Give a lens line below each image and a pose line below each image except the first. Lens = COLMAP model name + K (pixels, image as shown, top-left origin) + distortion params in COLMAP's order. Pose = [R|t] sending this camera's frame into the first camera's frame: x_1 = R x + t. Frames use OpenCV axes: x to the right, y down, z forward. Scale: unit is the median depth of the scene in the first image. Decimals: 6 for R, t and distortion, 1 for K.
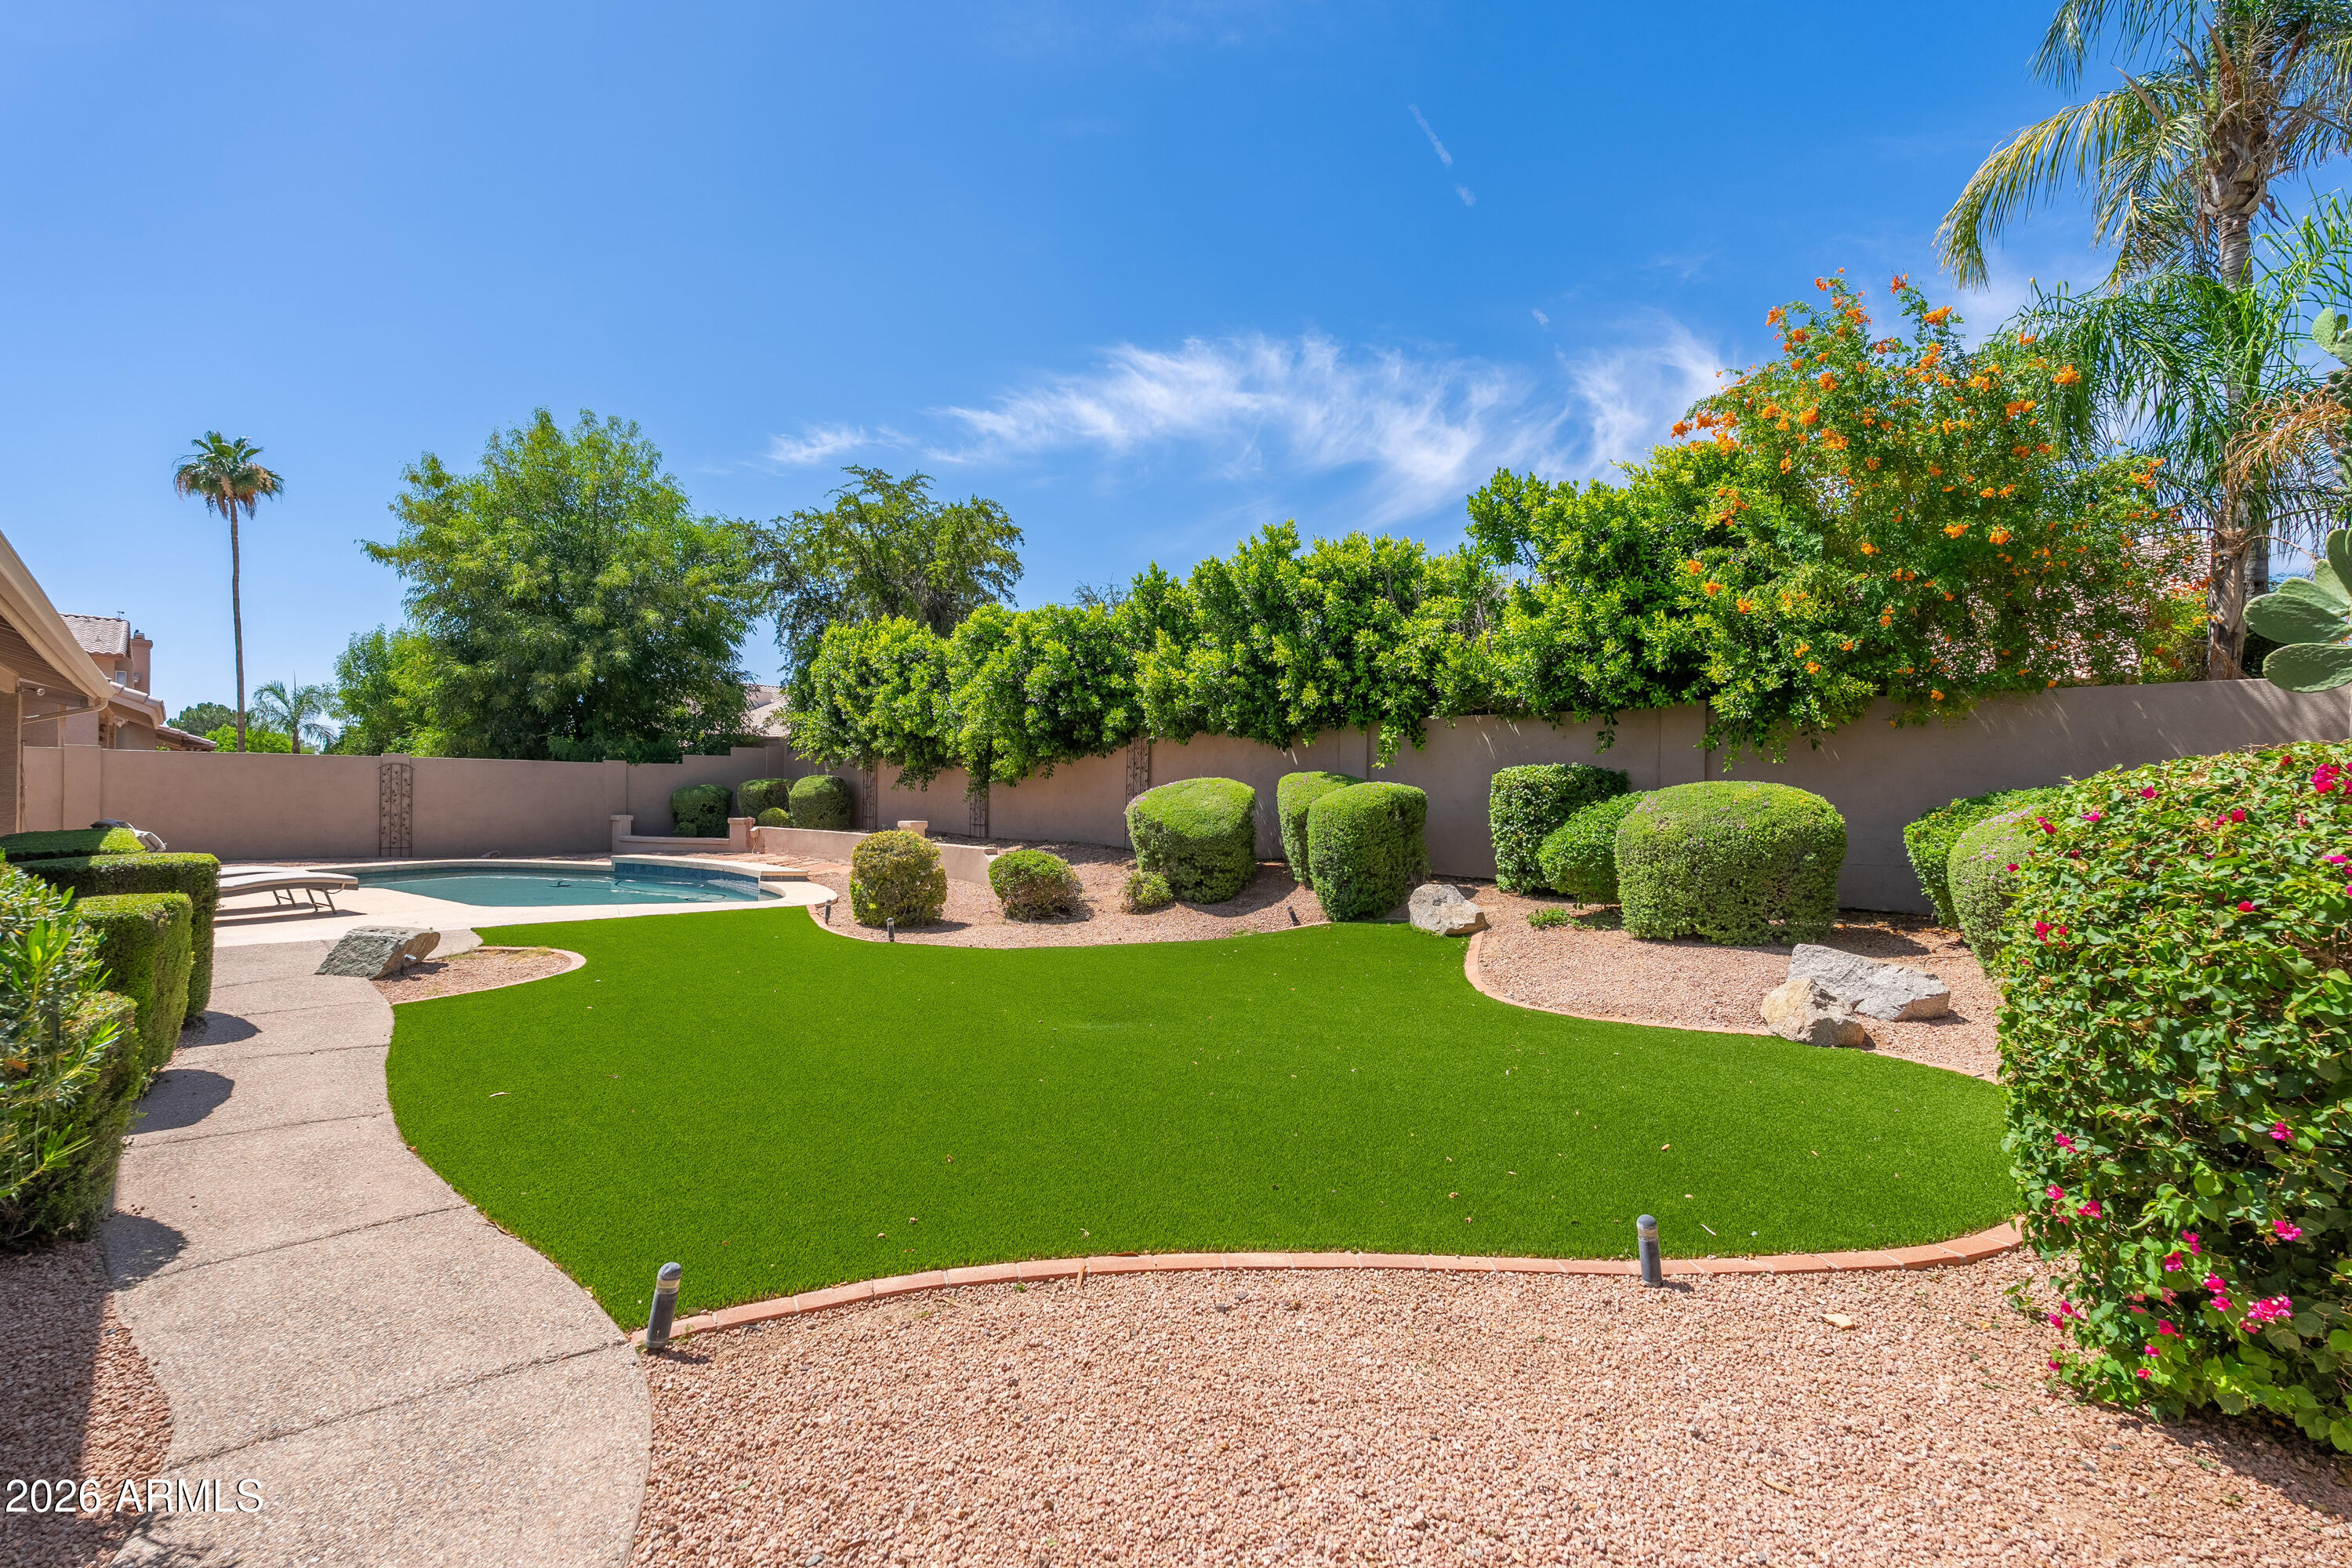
lens RADIAL K [[1036.7, 0, 1170.2], [0, 1036.7, 801.7], [0, 0, 1]] dist [-0.005474, 0.000549]
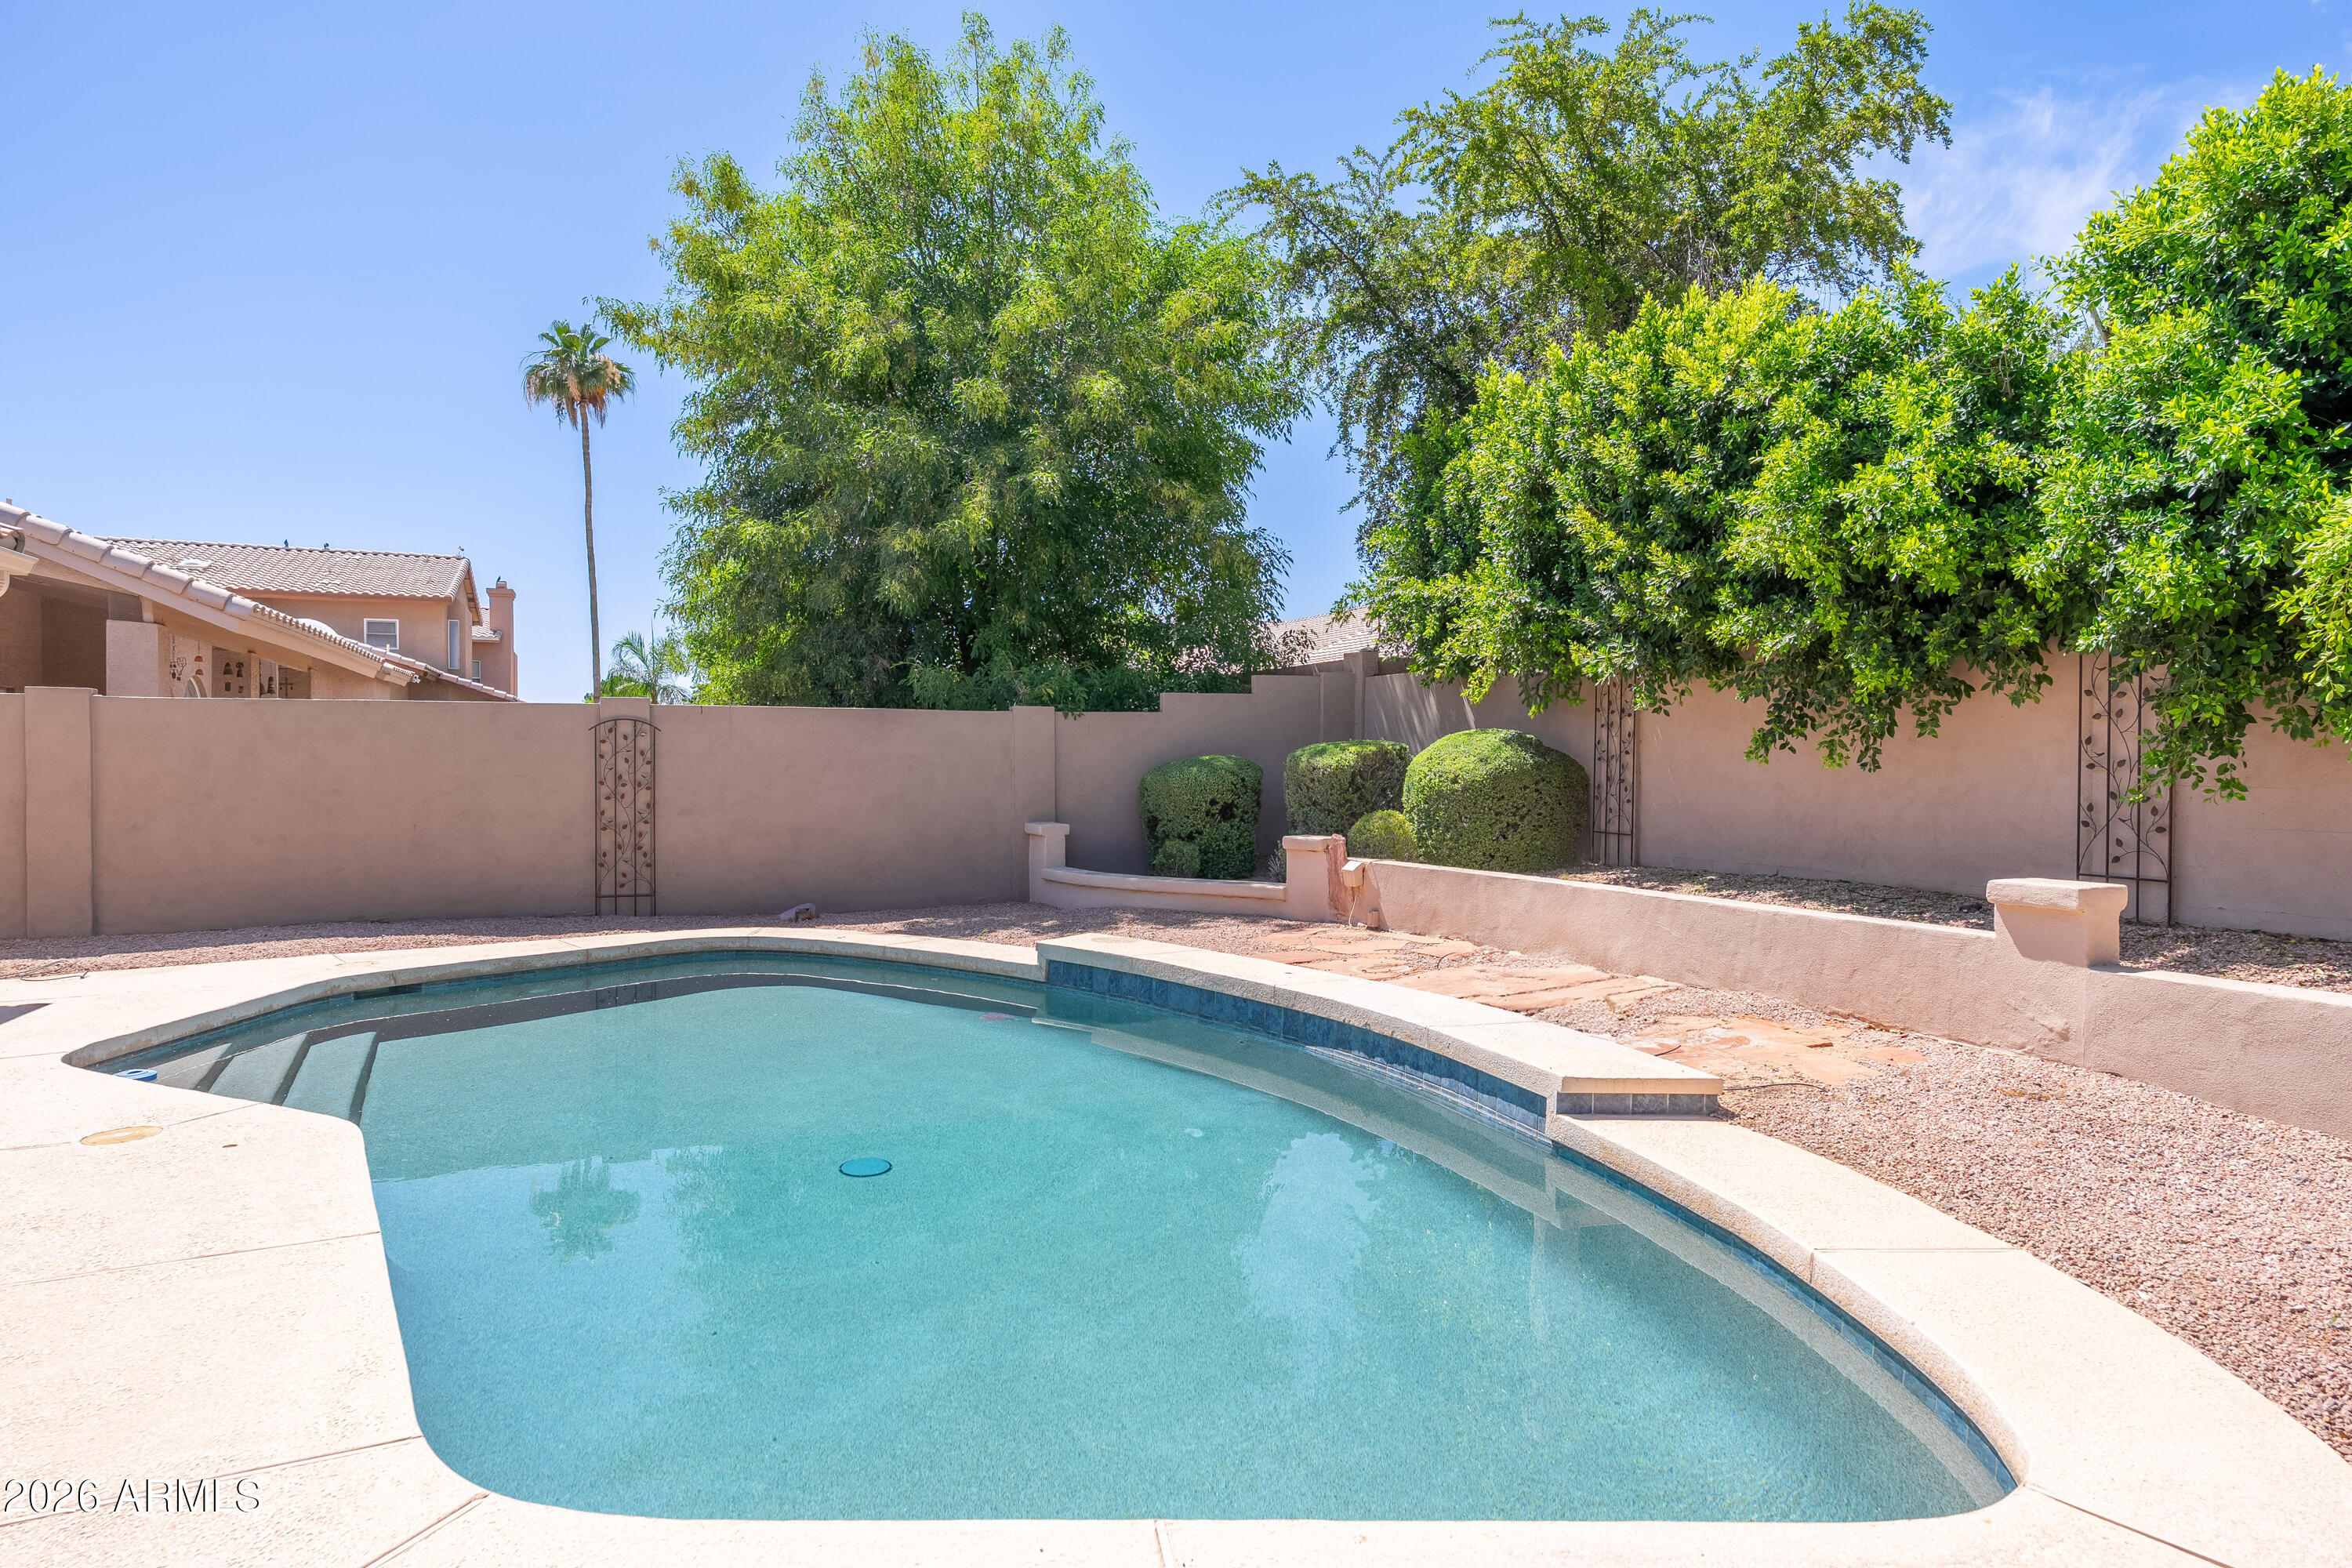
lens RADIAL K [[1329.0, 0, 1159.0], [0, 1329.0, 791.2], [0, 0, 1]] dist [-0.001126, -0.000202]
pose [[0.929462, -0.001582, -0.368915, -0.258624], [0.006200, 0.999917, 0.011332, -0.007923], [0.368867, -0.012820, 0.929394, 0.456087]]
